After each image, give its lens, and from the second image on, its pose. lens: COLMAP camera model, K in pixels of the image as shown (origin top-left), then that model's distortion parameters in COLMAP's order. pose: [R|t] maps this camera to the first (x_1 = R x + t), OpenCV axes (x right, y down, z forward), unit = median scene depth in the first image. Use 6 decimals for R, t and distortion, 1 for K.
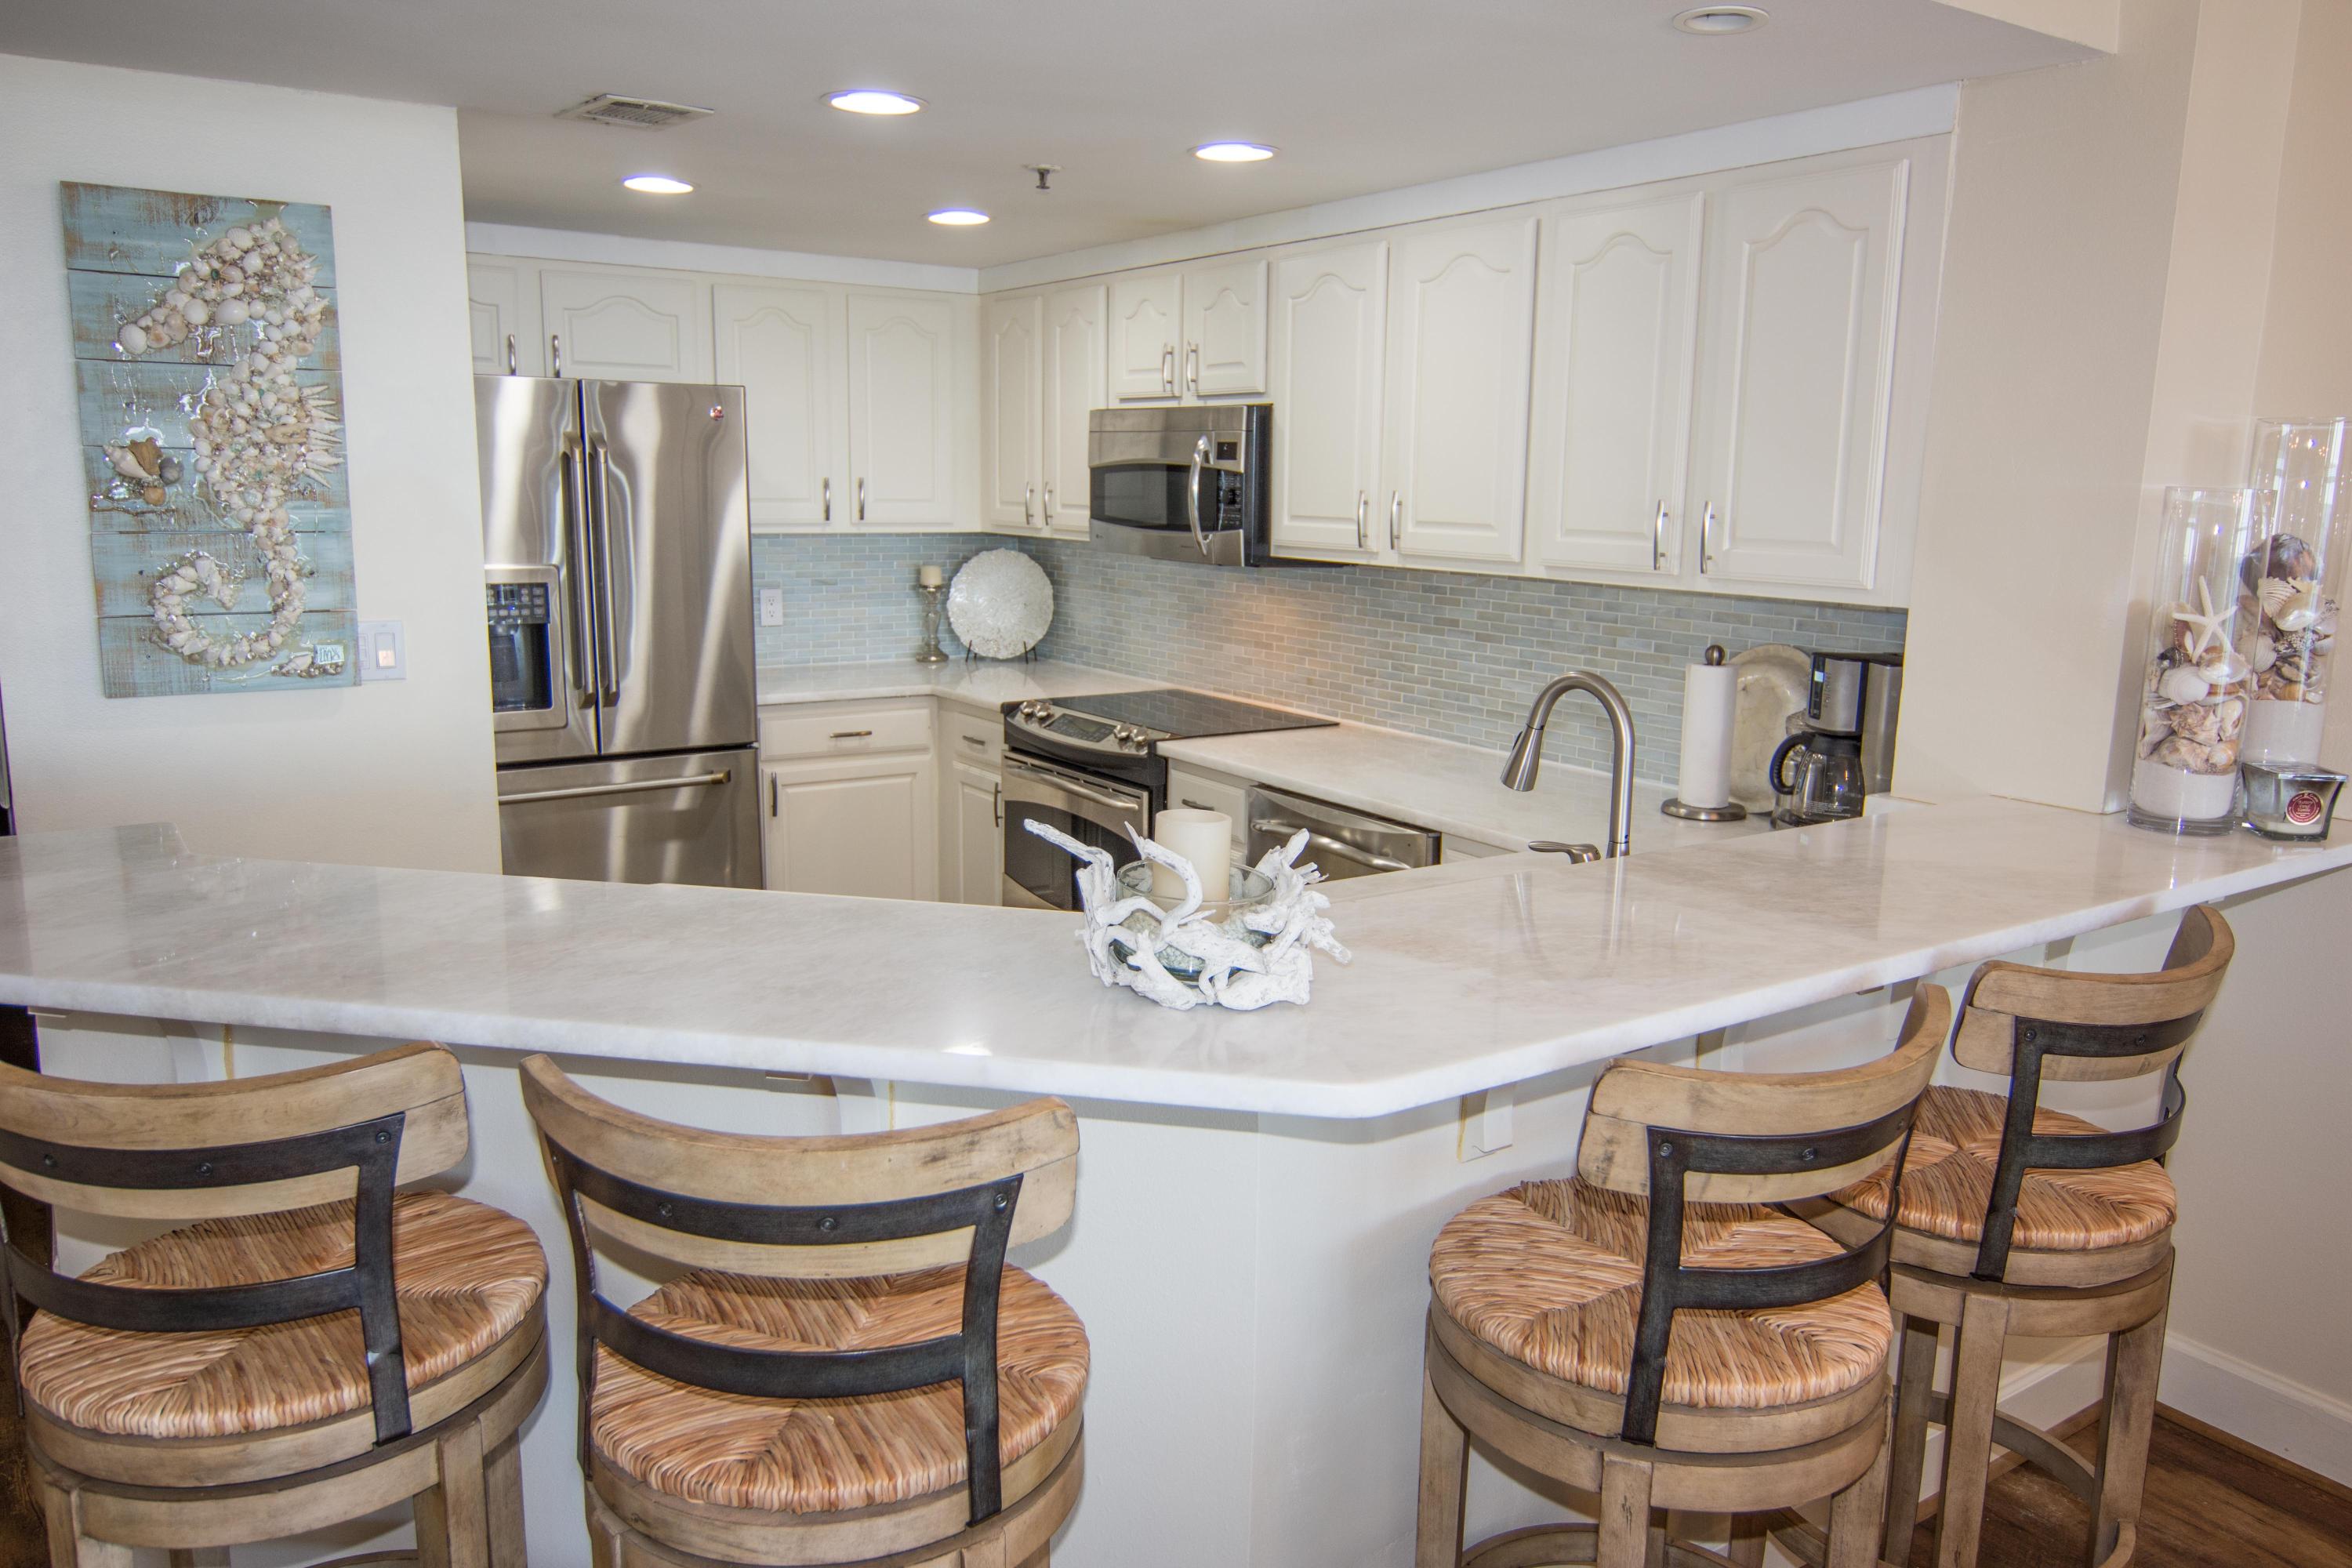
lens RADIAL K [[1678.3, 0, 1186.7], [0, 1678.3, 780.3], [0, 0, 1]] dist [0.000427, -0.001317]
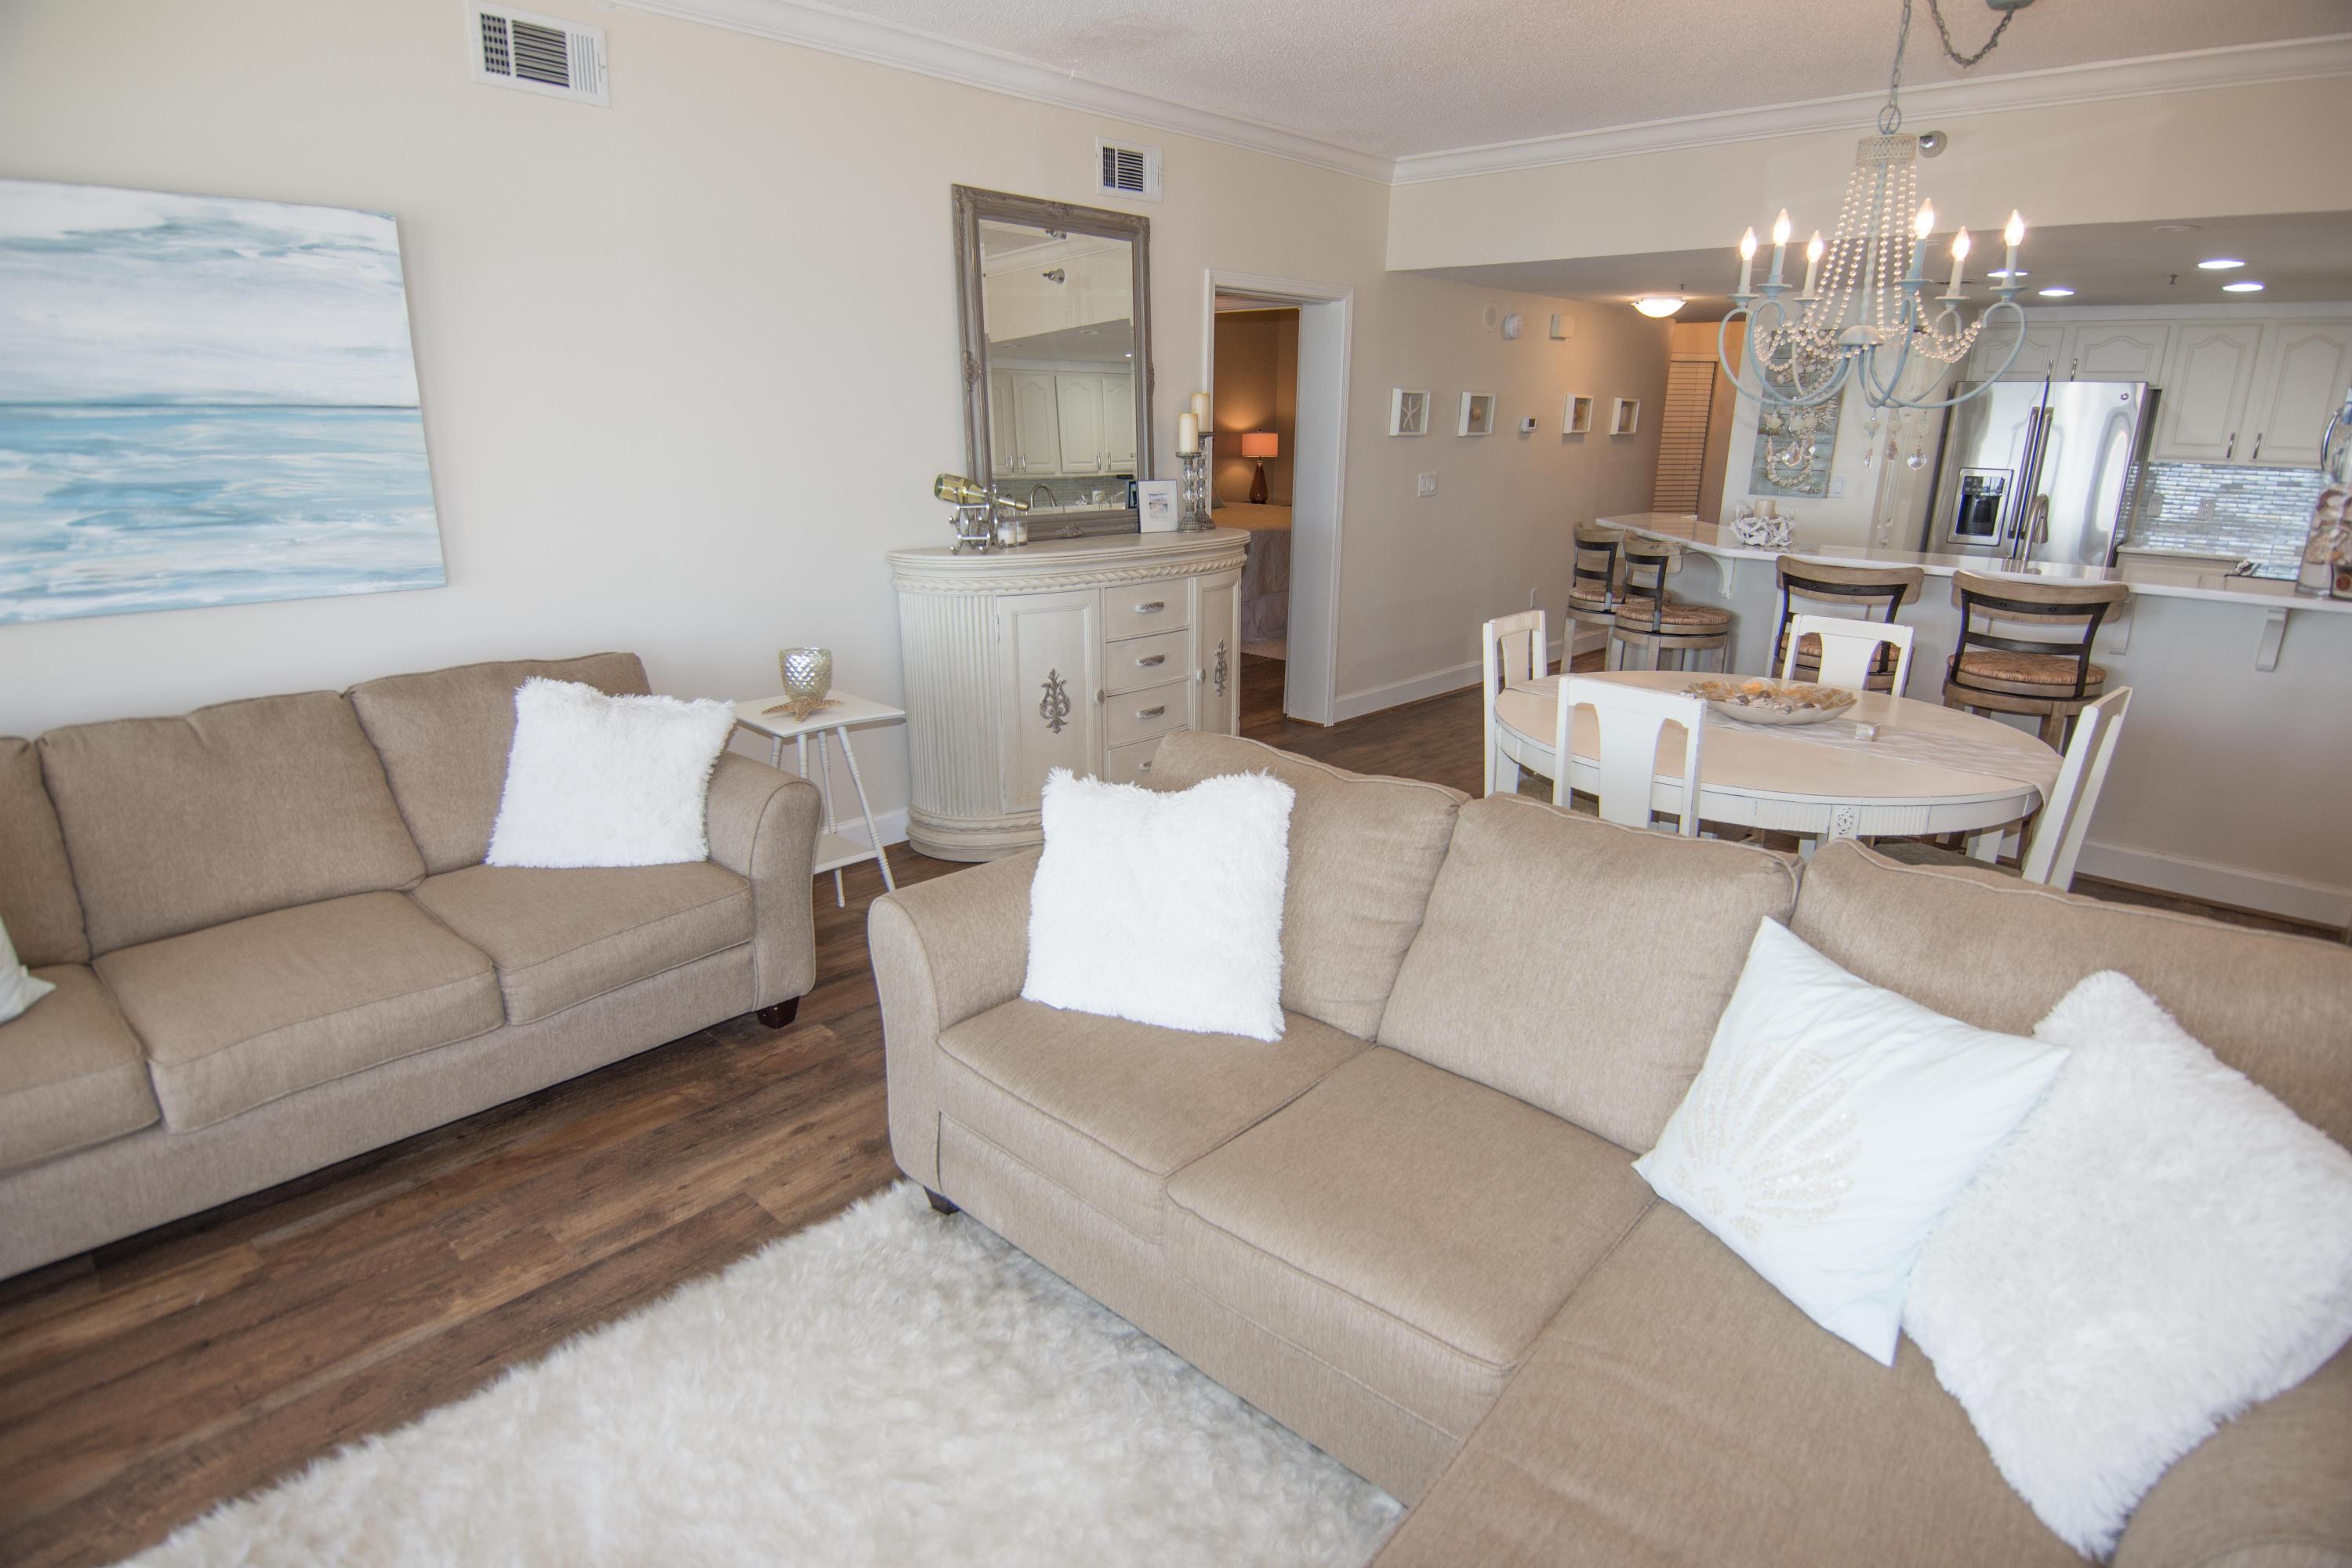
lens RADIAL K [[1252.3, 0, 1162.9], [0, 1252.3, 778.4], [0, 0, 1]] dist [-0.005172, -0.007252]
pose [[0.213345, 0.261505, -0.941328, 1.006754], [-0.186316, 0.956719, 0.223553, 0.097071], [0.959046, 0.127691, 0.252834, -0.403726]]
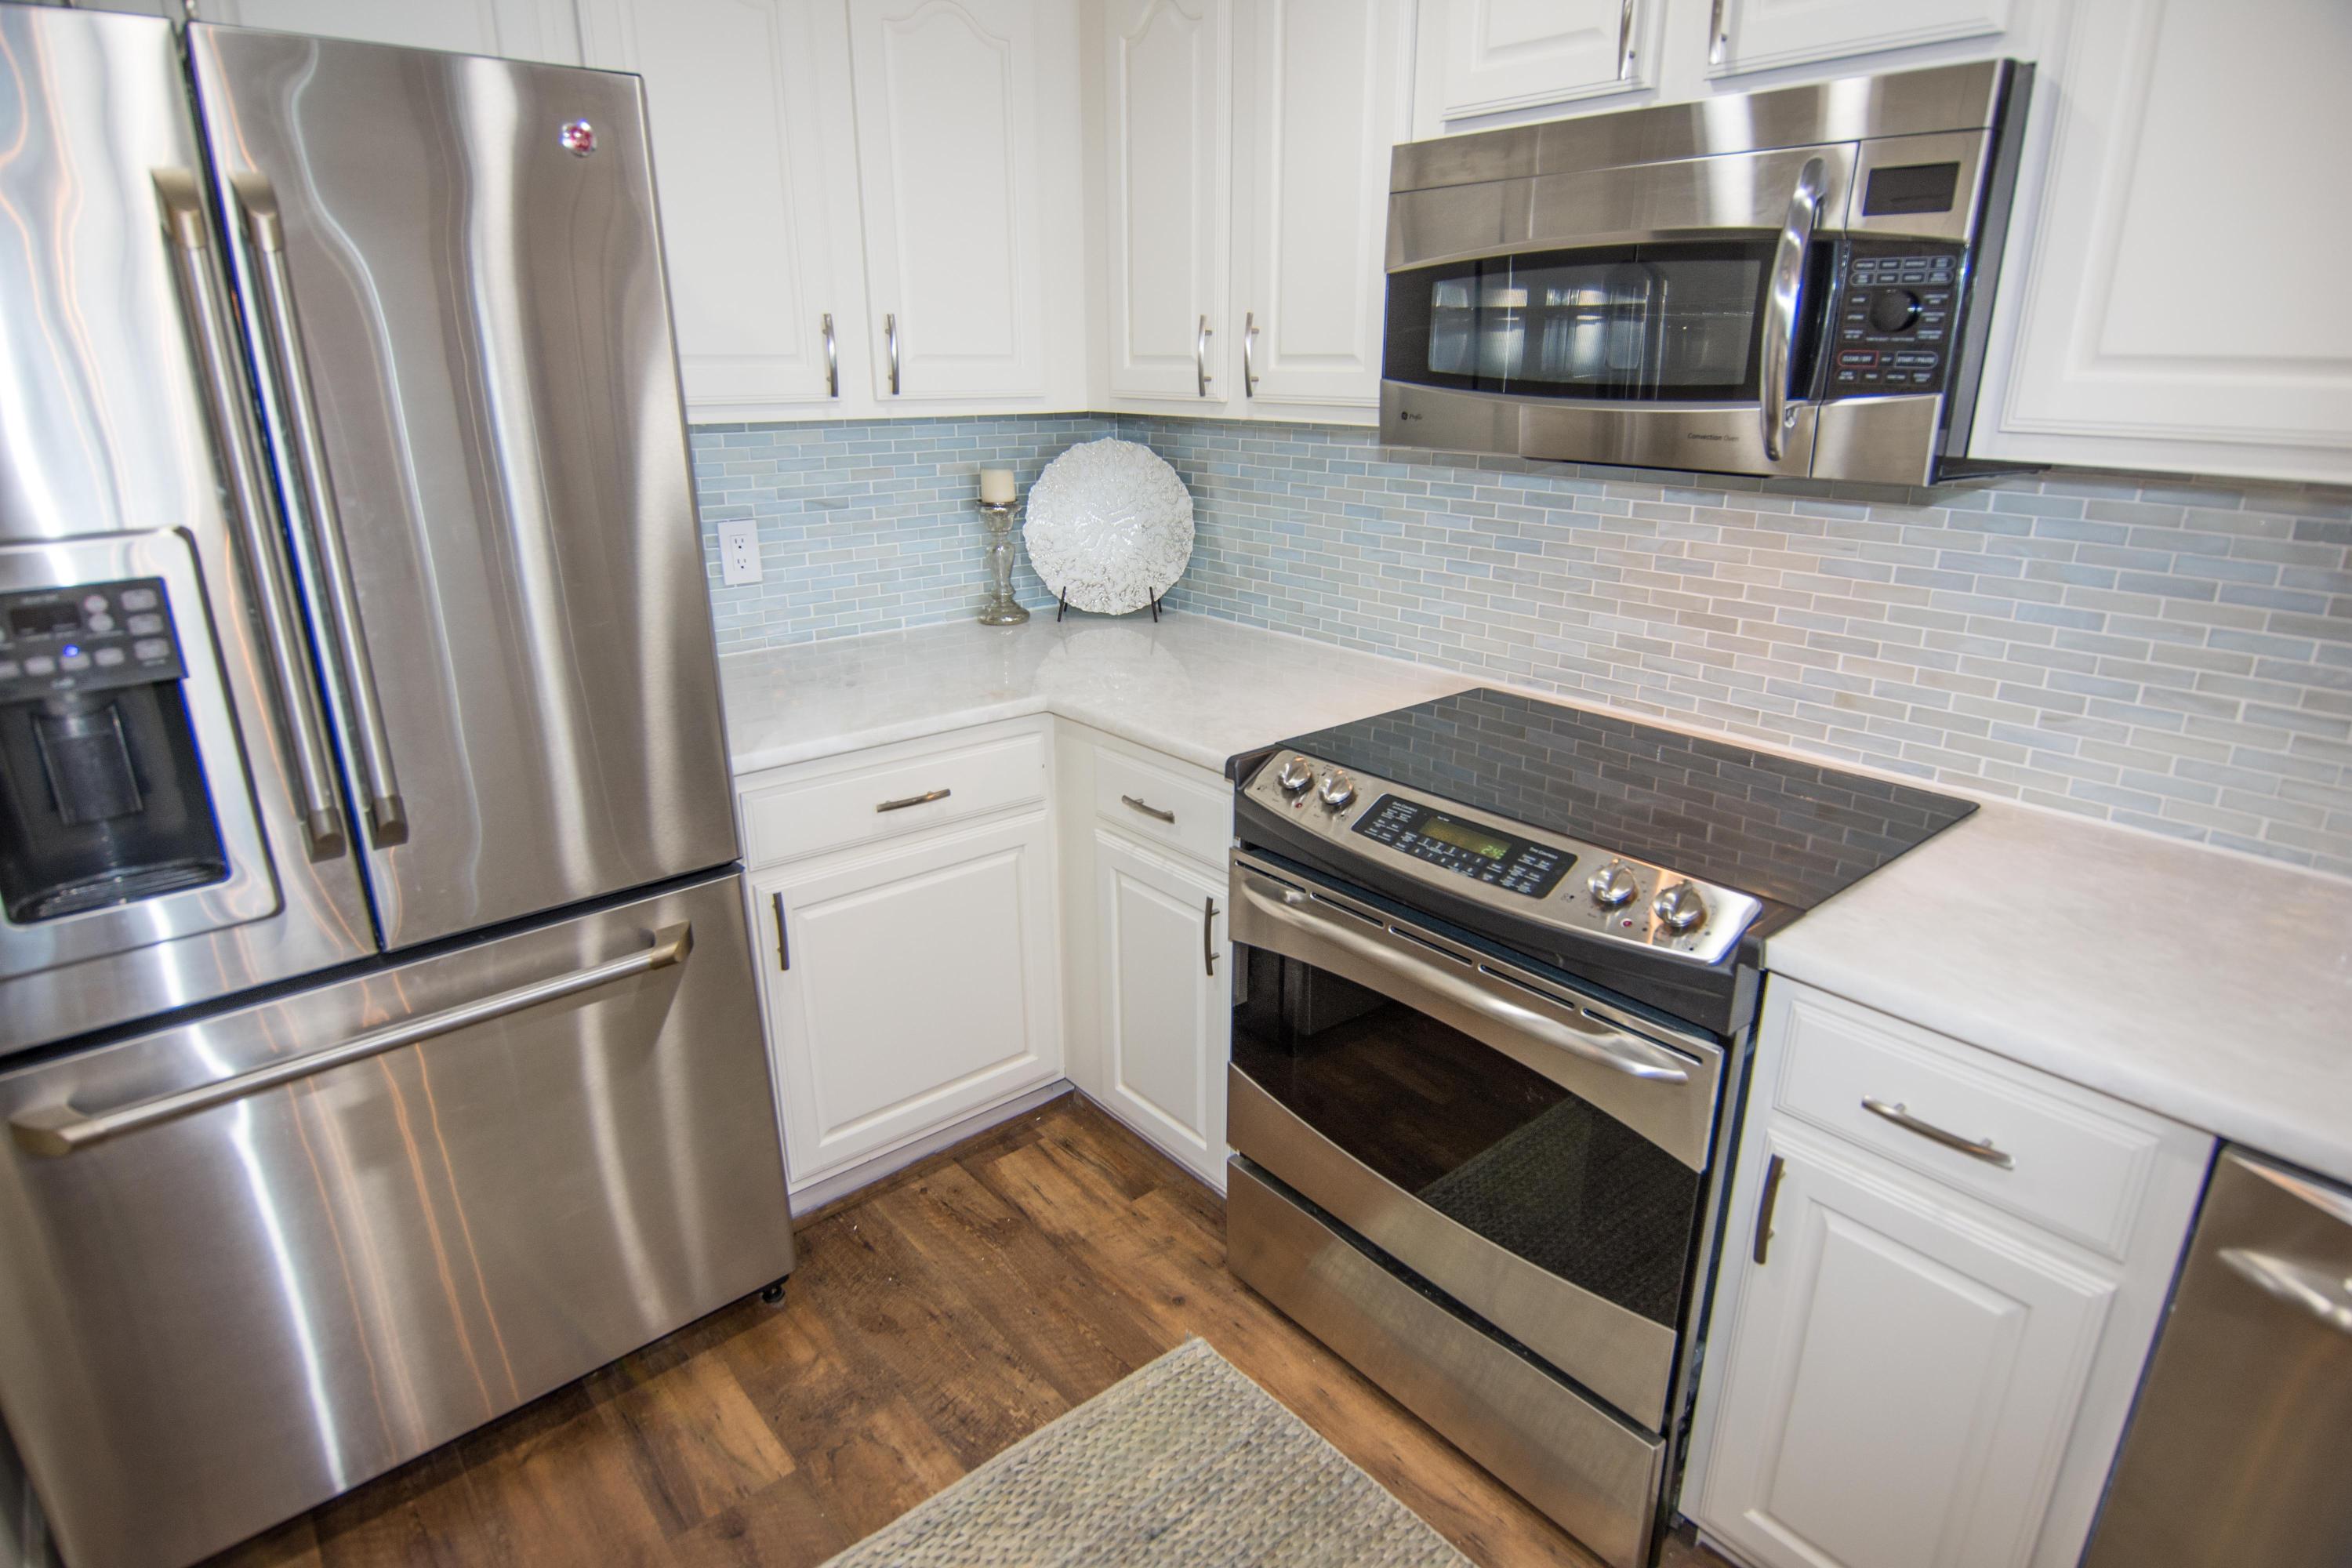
lens RADIAL K [[1252.3, 0, 1187.2], [0, 1252.3, 777.0], [0, 0, 1]] dist [-0.005172, -0.007252]
pose [[0.994298, -0.051148, 0.093566, -0.173209], [0.037266, 0.988801, 0.144510, -0.104798], [-0.099910, -0.140199, 0.985070, 0.686158]]
